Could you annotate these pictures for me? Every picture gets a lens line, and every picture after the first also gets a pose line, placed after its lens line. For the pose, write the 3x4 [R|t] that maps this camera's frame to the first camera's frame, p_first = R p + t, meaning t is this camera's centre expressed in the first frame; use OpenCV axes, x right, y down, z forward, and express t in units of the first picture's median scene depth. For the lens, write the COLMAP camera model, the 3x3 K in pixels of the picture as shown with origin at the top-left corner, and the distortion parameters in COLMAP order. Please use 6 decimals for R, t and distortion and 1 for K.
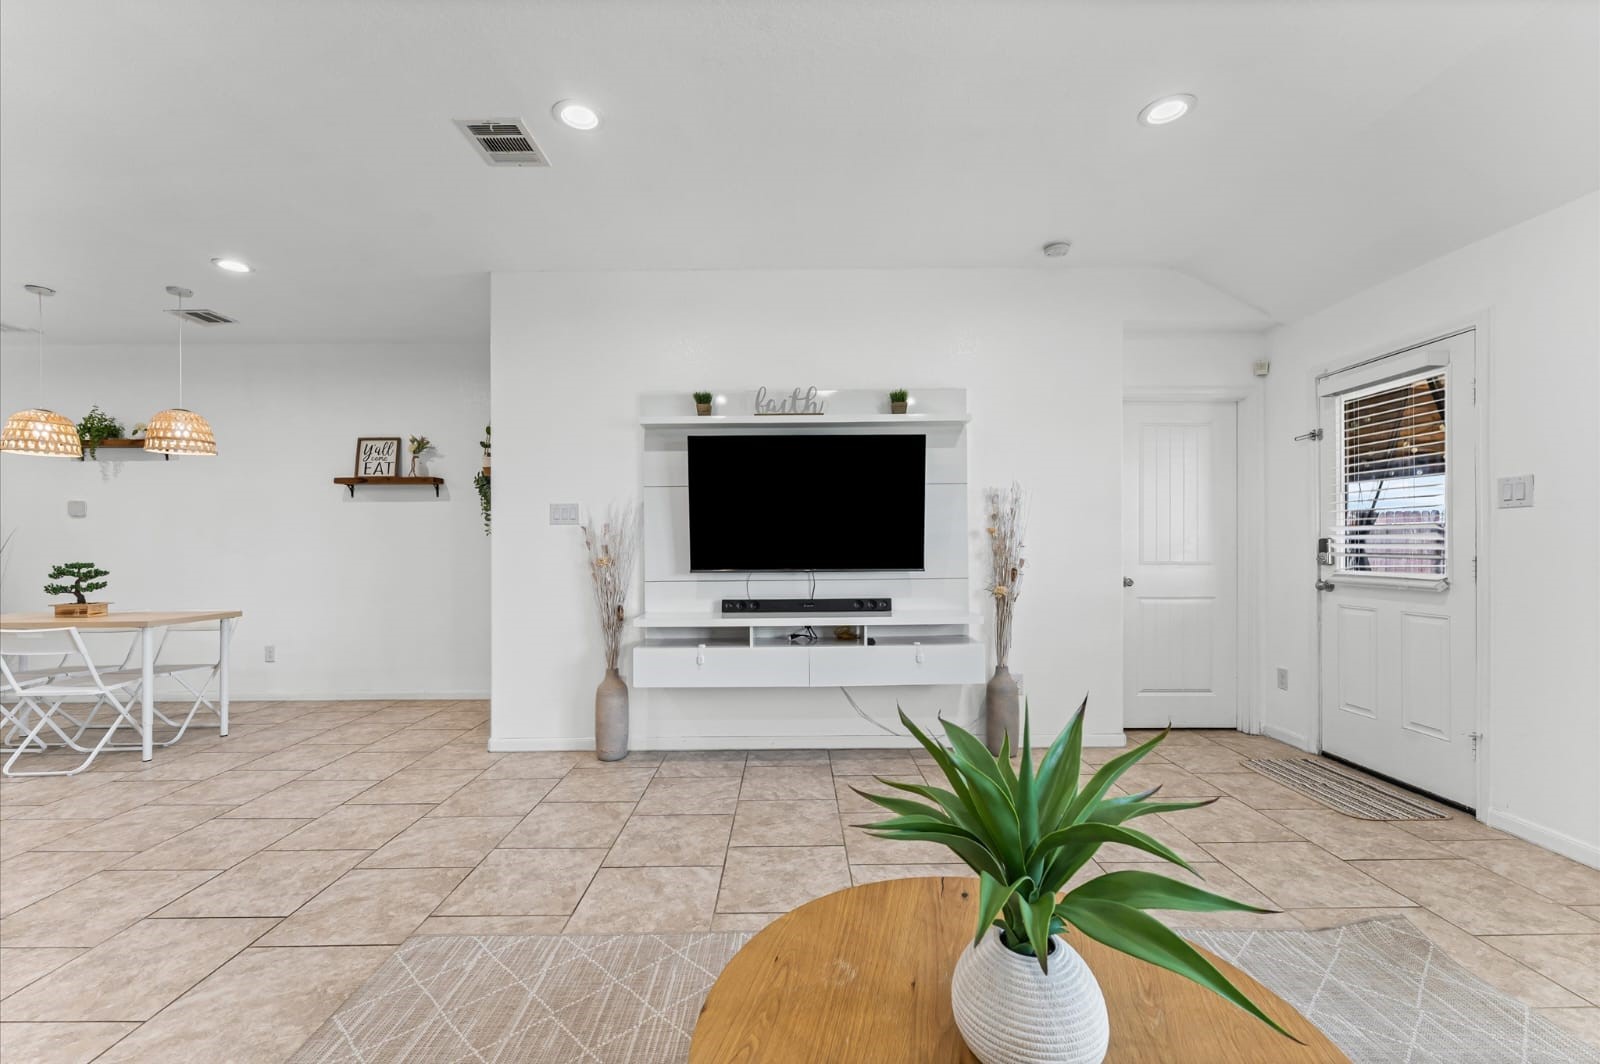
lens RADIAL K [[647.3, 0, 795.3], [0, 647.3, 541.2], [0, 0, 1]] dist [-0.008387, 0.000679]
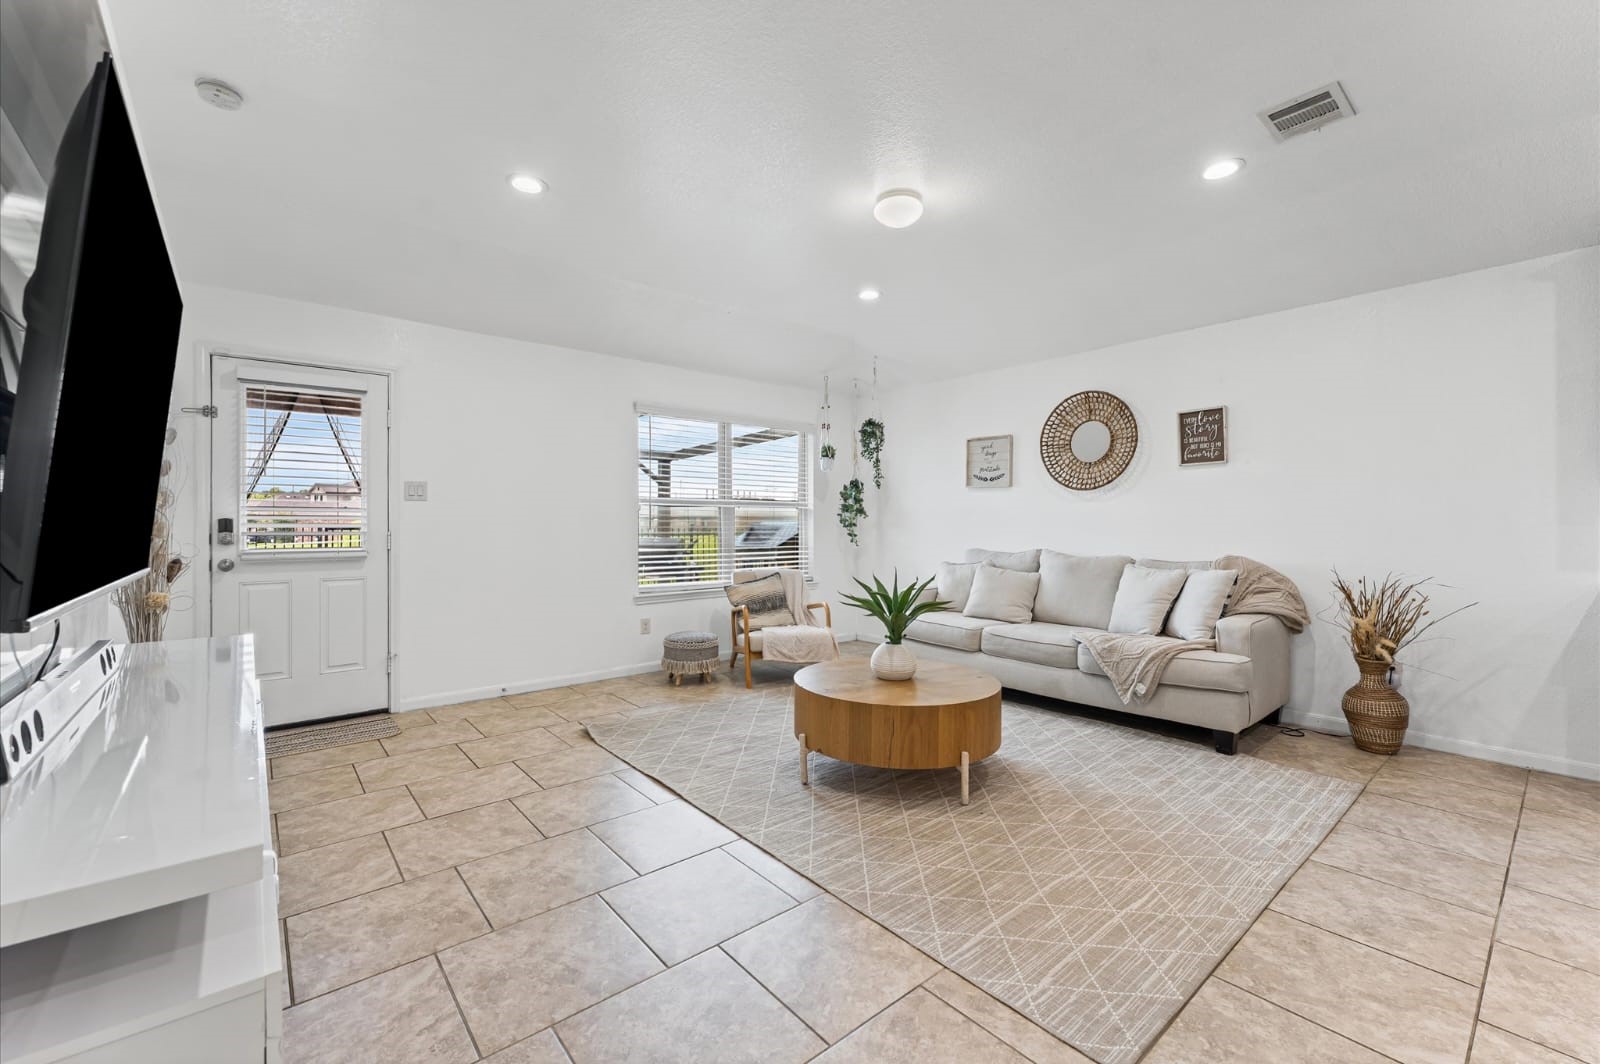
lens RADIAL K [[647.3, 0, 789.0], [0, 647.3, 535.3], [0, 0, 1]] dist [-0.008387, 0.000679]
pose [[-0.627782, -0.007518, 0.778353, -0.451982], [0.001768, 0.999937, 0.011084, 0.010684], [-0.778387, 0.008334, -0.627729, 0.852556]]
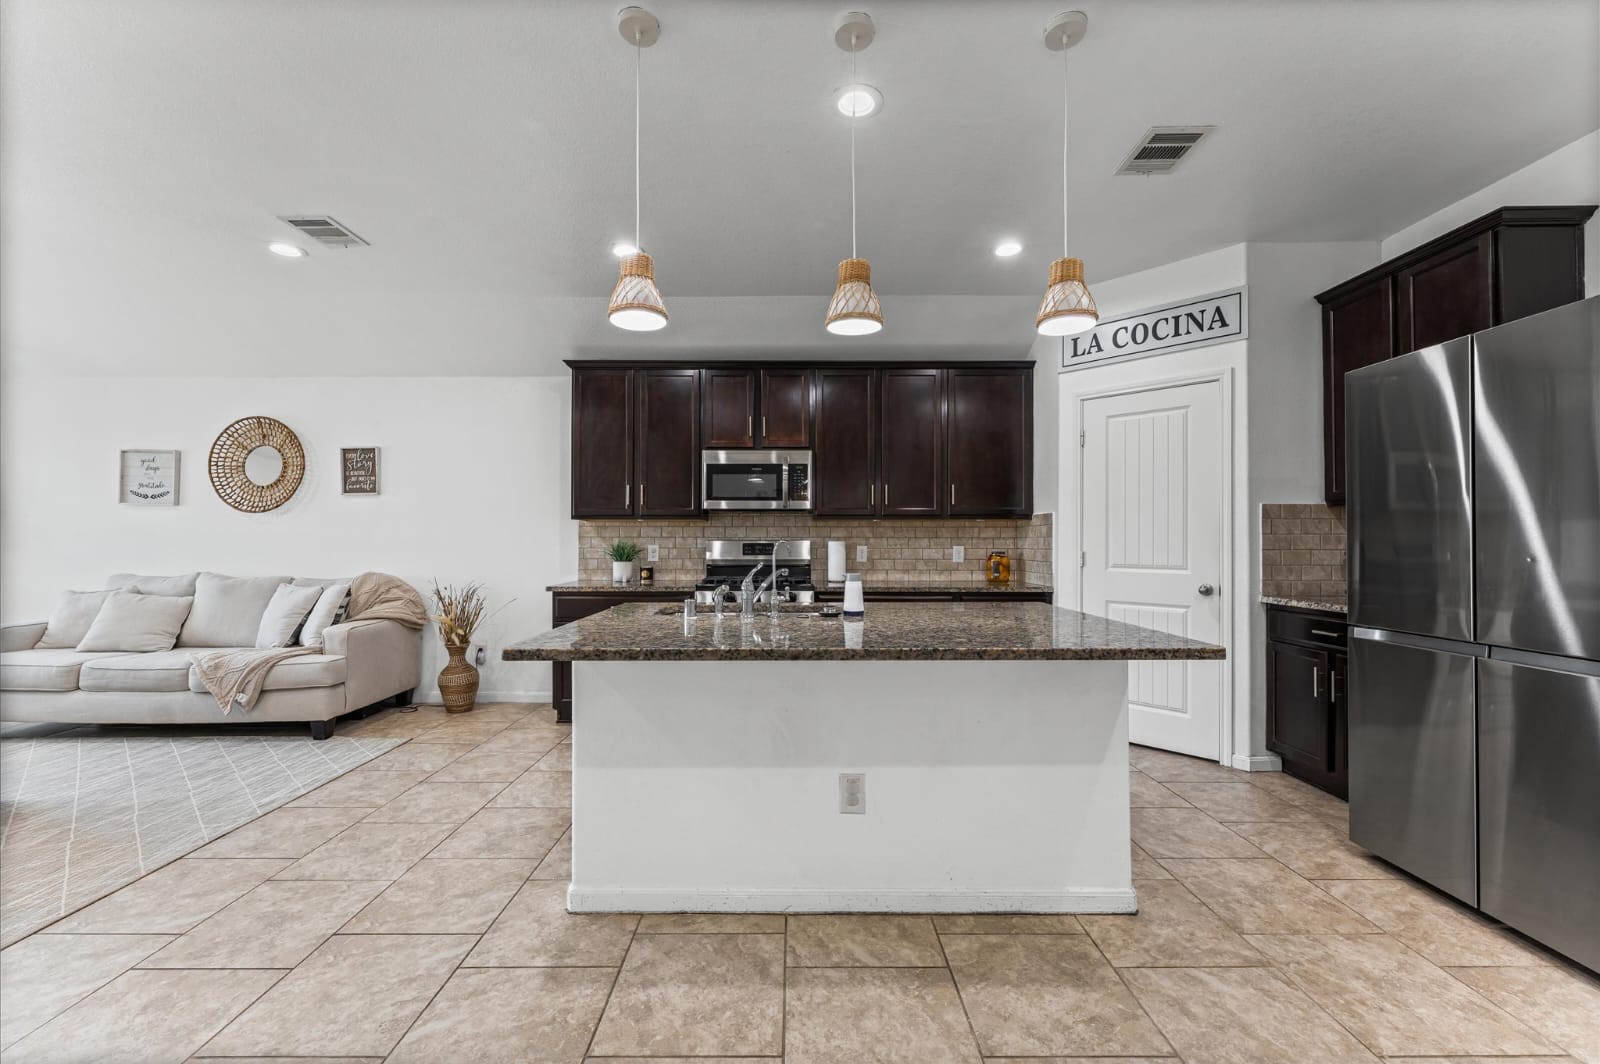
lens RADIAL K [[630.4, 0, 798.0], [0, 630.4, 542.1], [0, 0, 1]] dist [0.000558, -0.000219]
pose [[-0.999887, 0.006642, 0.013457, -0.903423], [0.006577, 0.999967, -0.004862, 0.009401], [-0.013489, -0.004773, -0.999898, 0.852253]]
